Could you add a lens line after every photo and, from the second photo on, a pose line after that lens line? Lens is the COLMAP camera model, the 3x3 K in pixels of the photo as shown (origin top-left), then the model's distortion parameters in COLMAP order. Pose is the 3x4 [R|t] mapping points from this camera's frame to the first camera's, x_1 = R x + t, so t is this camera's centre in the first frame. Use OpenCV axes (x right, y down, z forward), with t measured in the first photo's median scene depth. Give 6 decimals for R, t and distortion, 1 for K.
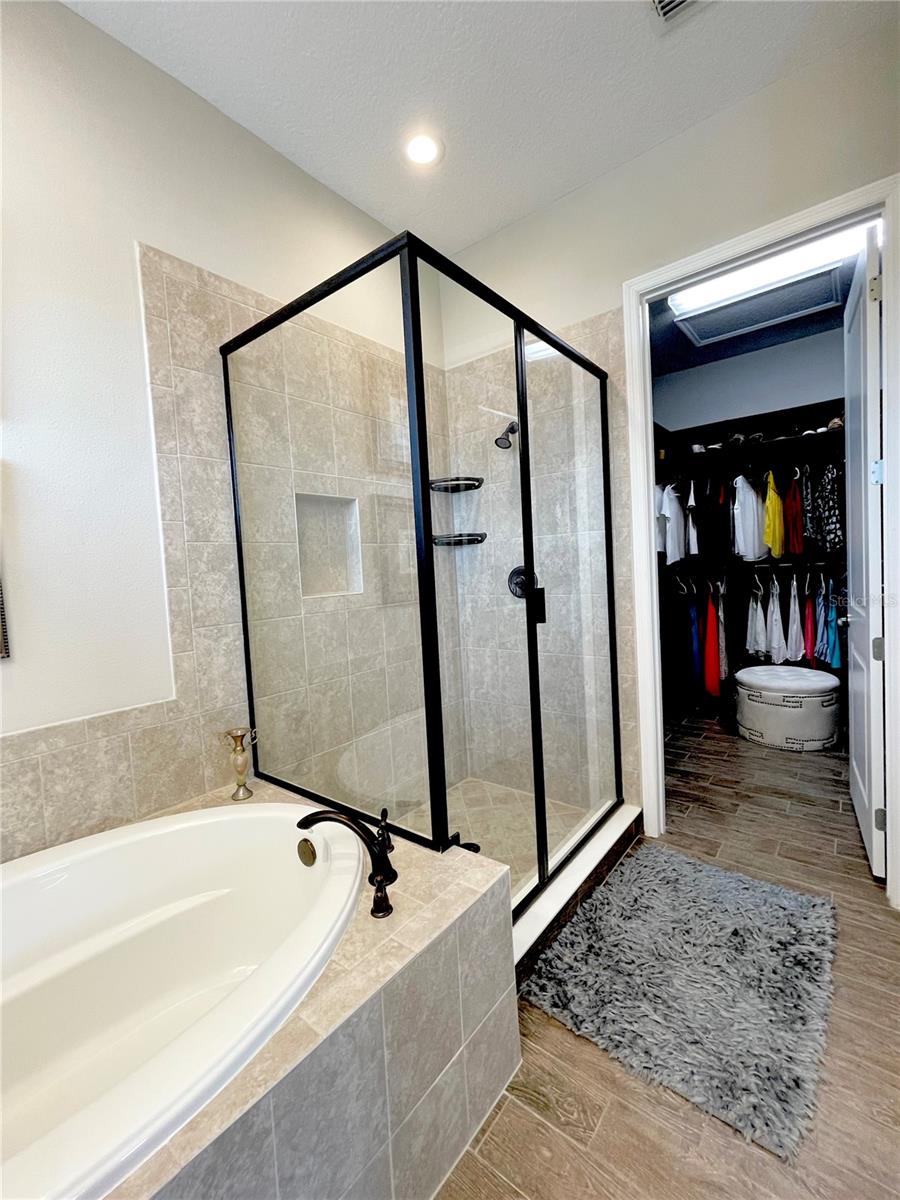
lens RADIAL K [[501.5, 0, 452.0], [0, 501.5, 594.6], [0, 0, 1]] dist [-0.008687, -0.000081]
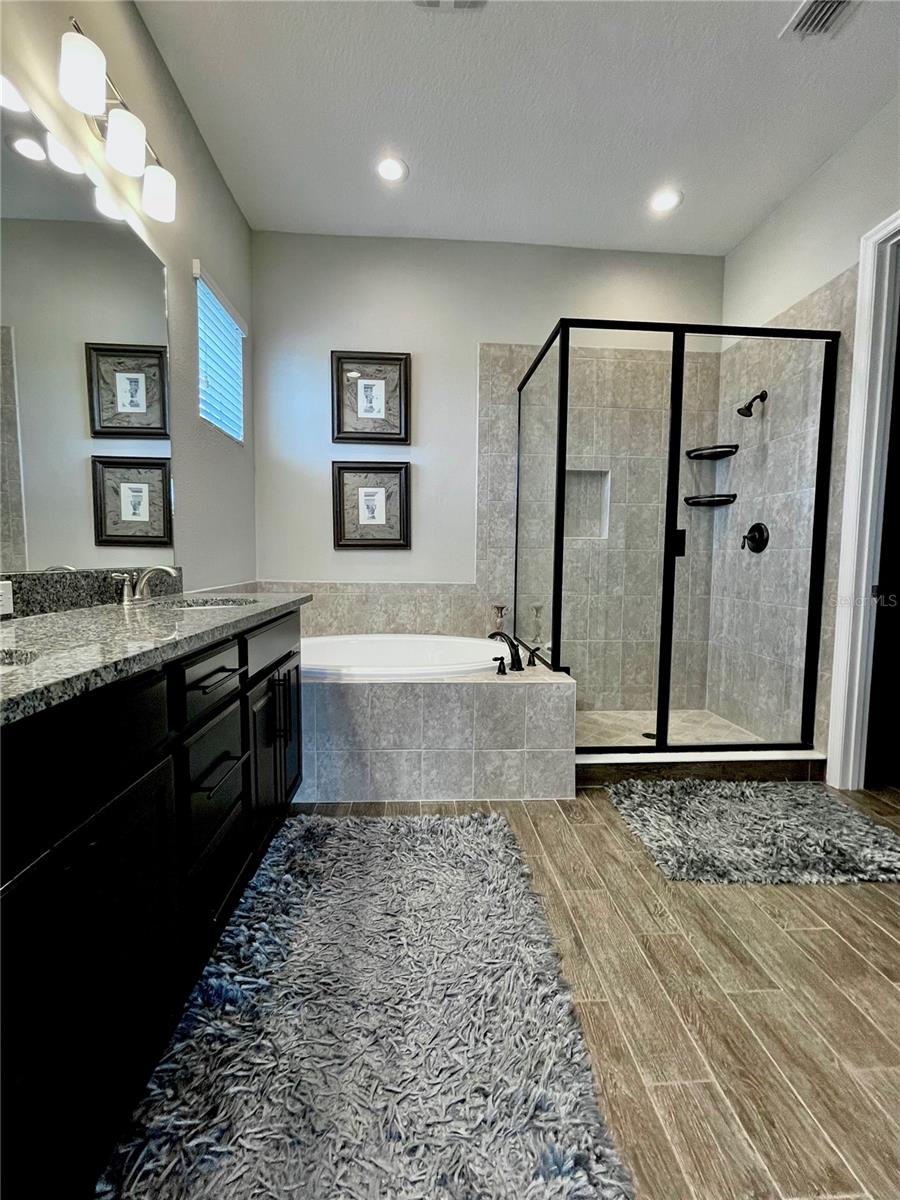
lens RADIAL K [[501.5, 0, 452.0], [0, 501.5, 594.6], [0, 0, 1]] dist [-0.008687, -0.000081]
pose [[0.677983, 0.113247, -0.726302, 0.590518], [-0.084895, 0.993513, 0.075664, 0.086254], [0.730159, 0.010361, 0.683199, -0.280694]]
